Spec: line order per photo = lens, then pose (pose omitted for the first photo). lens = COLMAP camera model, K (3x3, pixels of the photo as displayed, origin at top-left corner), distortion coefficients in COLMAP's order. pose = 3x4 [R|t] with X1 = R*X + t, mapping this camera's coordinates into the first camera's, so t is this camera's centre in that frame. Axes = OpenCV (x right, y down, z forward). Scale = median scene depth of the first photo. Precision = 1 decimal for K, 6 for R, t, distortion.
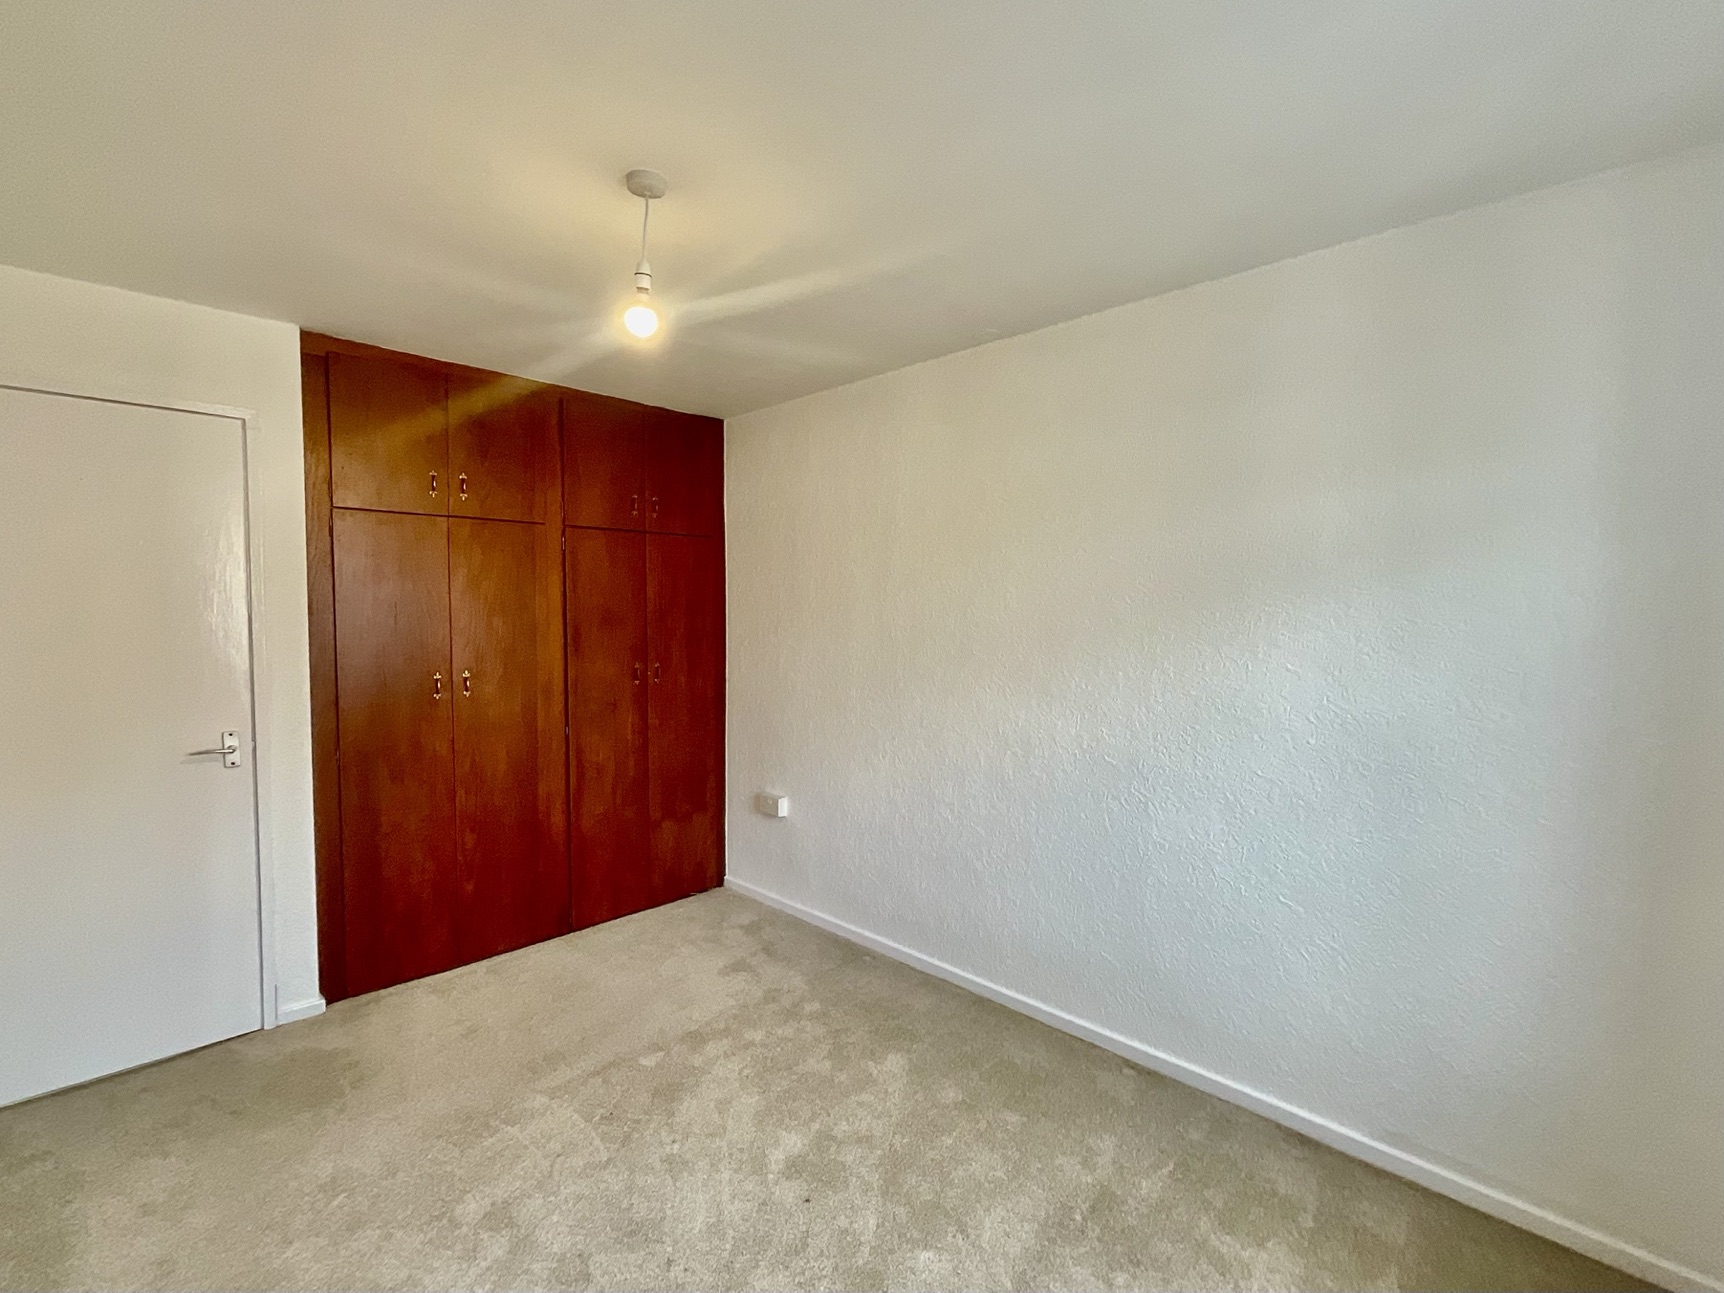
lens RADIAL K [[769.8, 0, 862.0], [0, 769.8, 646.5], [0, 0, 1]] dist [0.003795, 0.000605]
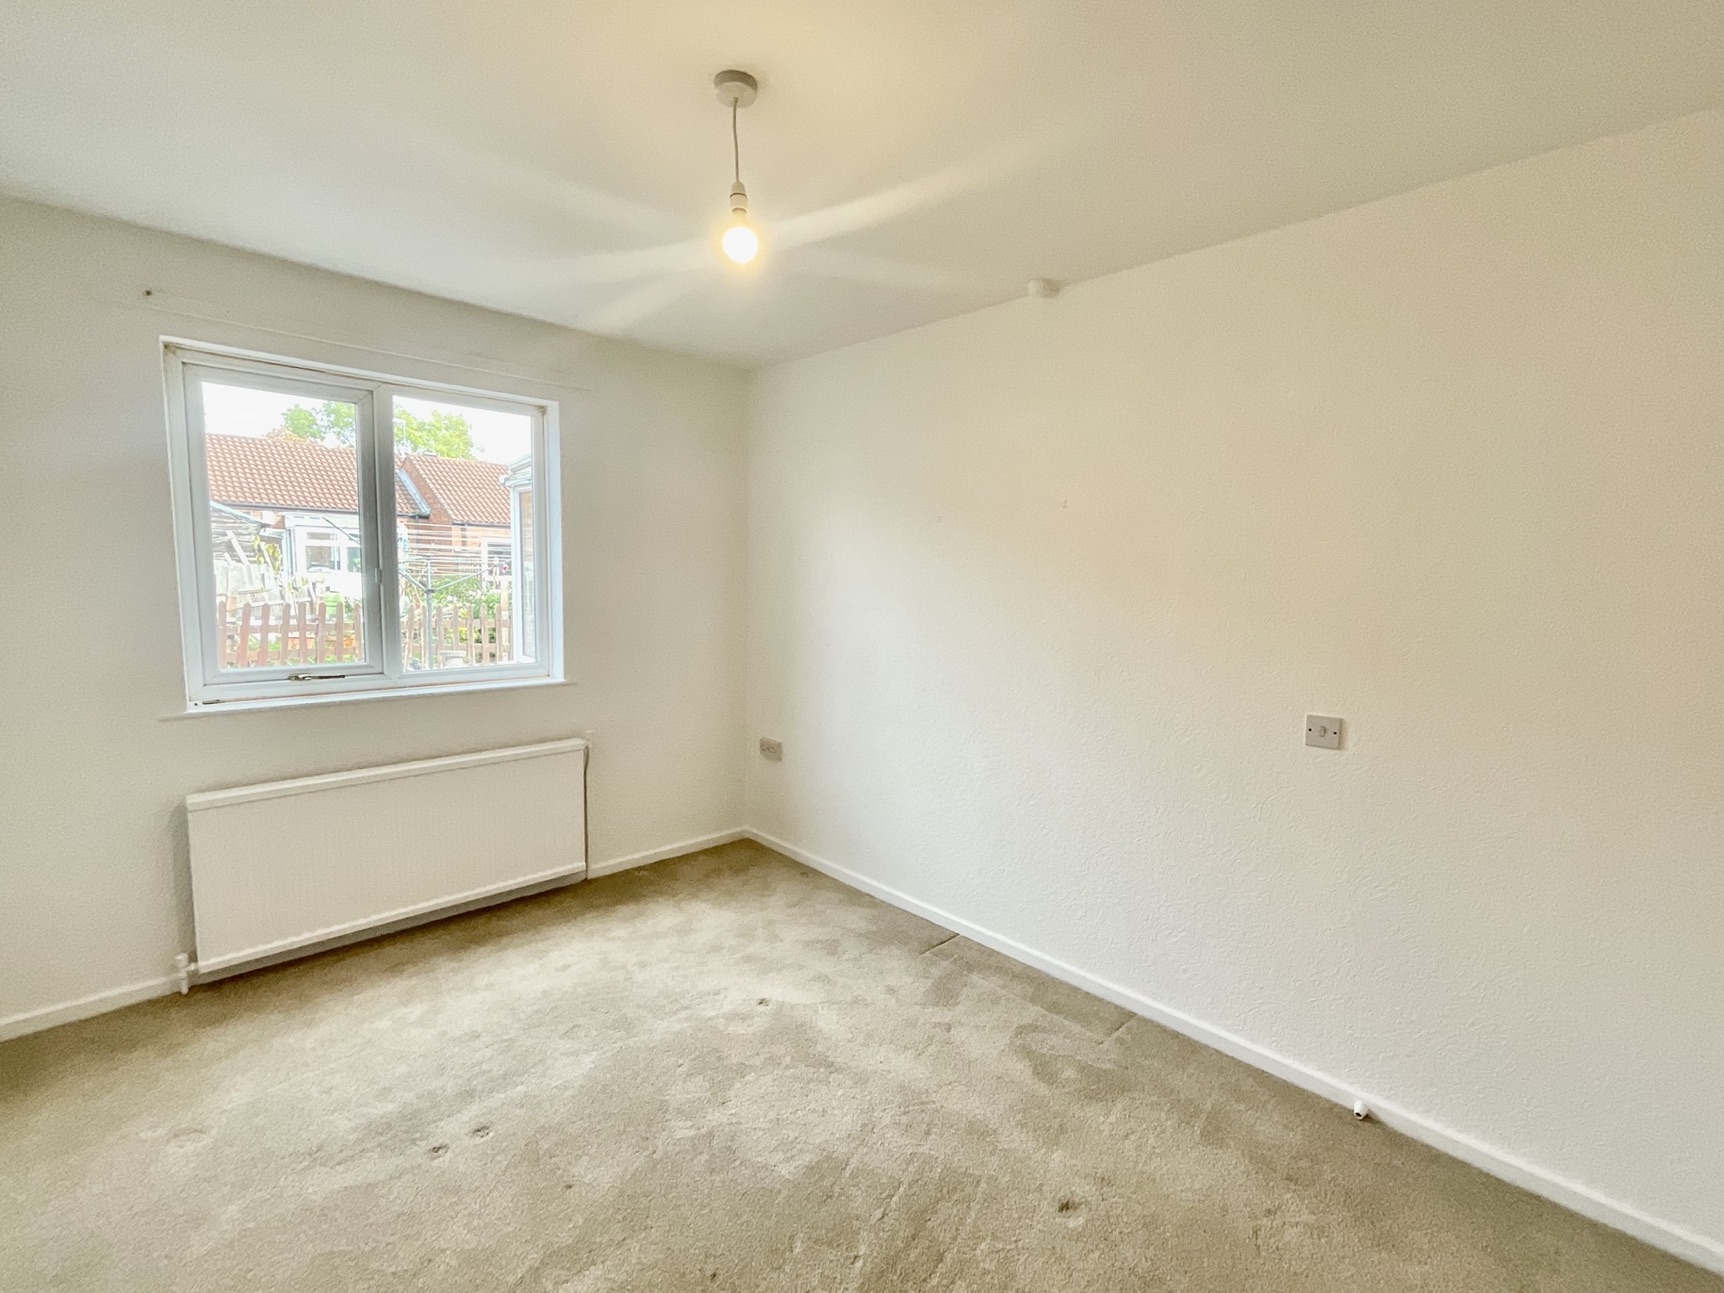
lens RADIAL K [[769.8, 0, 862.0], [0, 769.8, 646.5], [0, 0, 1]] dist [0.003795, 0.000605]
pose [[-0.999001, -0.025649, -0.036604, -0.247972], [-0.031241, 0.986383, 0.161469, -0.063095], [0.031964, 0.162451, -0.986199, 1.177989]]
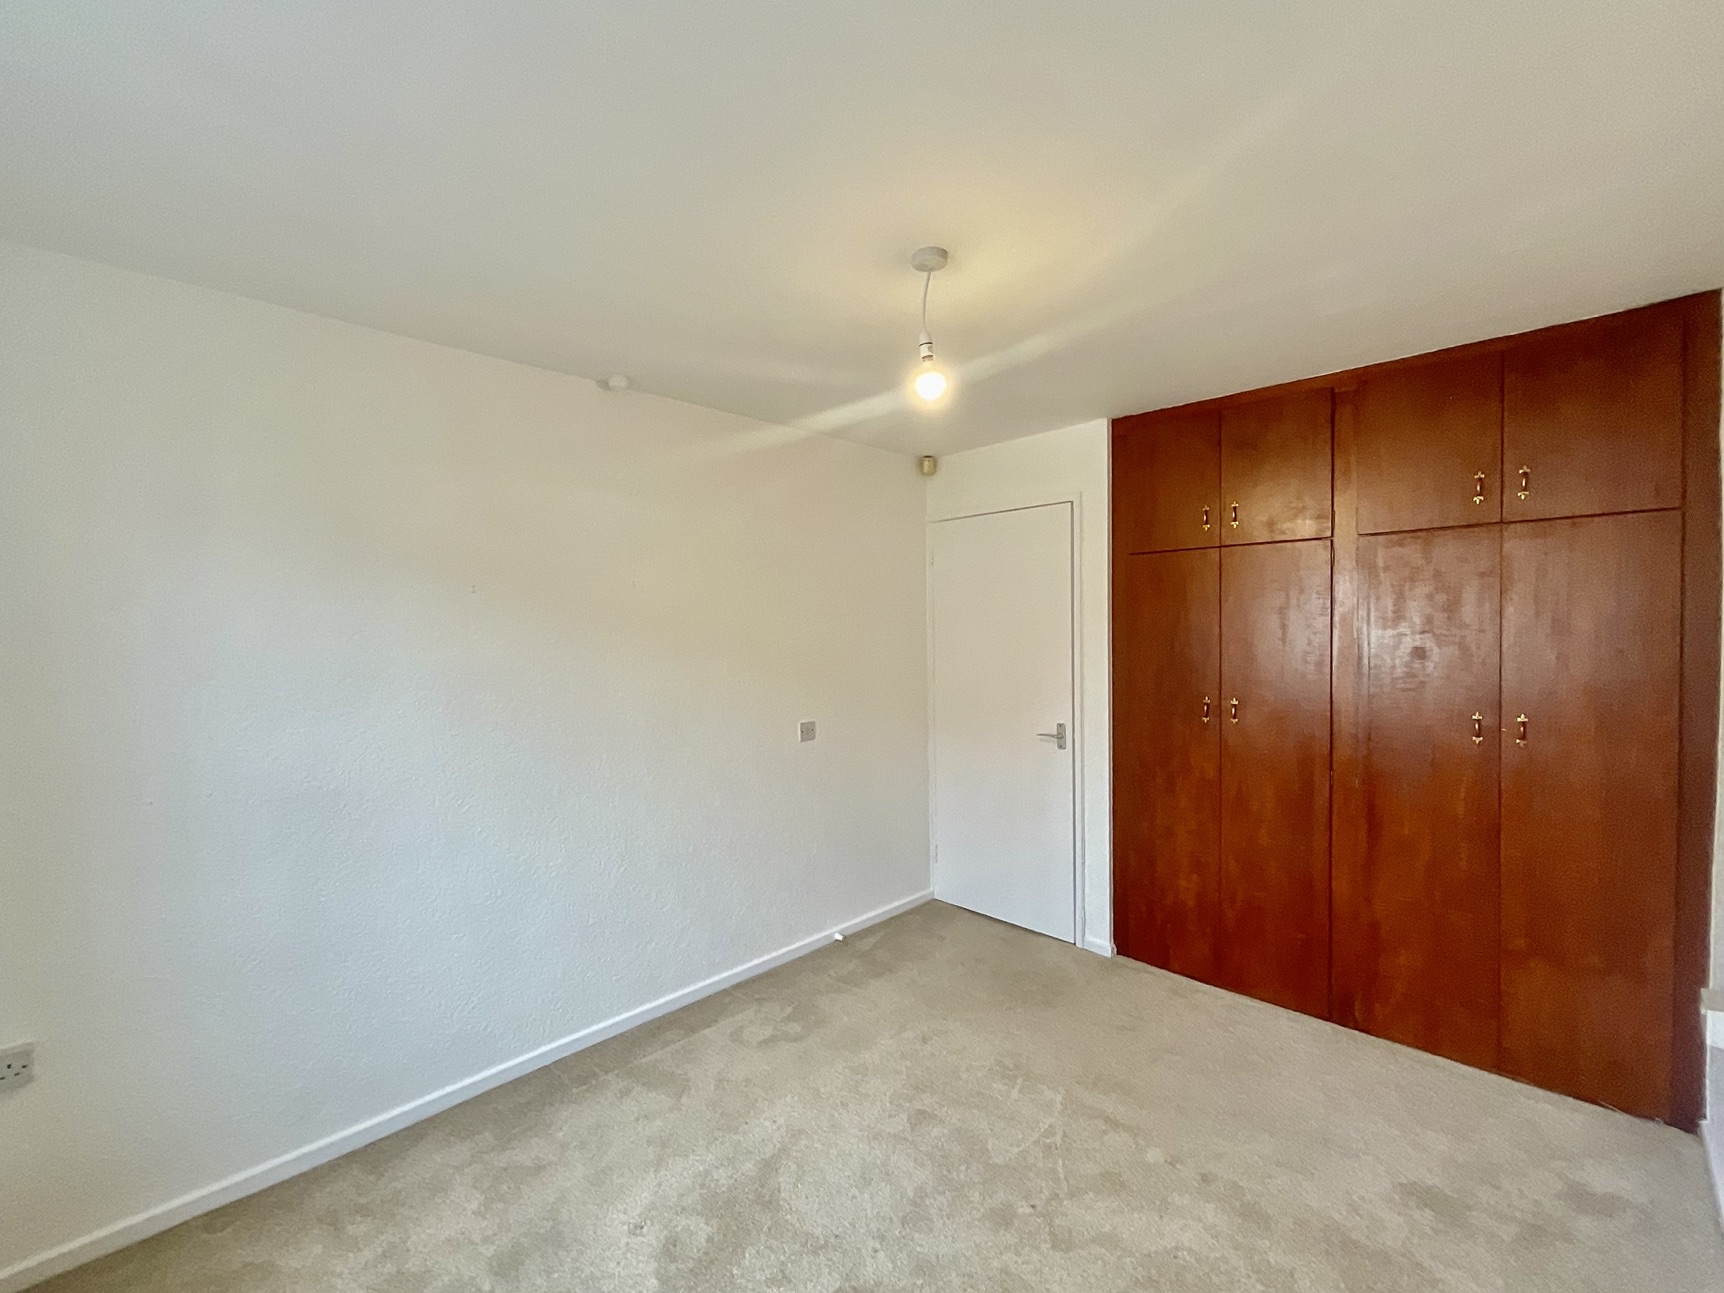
lens RADIAL K [[717.8, 0, 856.4], [0, 717.8, 651.5], [0, 0, 1]] dist [0.001016, 0.000304]
pose [[0.022684, 0.029278, -0.999314, 0.441274], [-0.034101, 0.999012, 0.028495, -0.042614], [0.999161, 0.033431, 0.023660, 0.527912]]
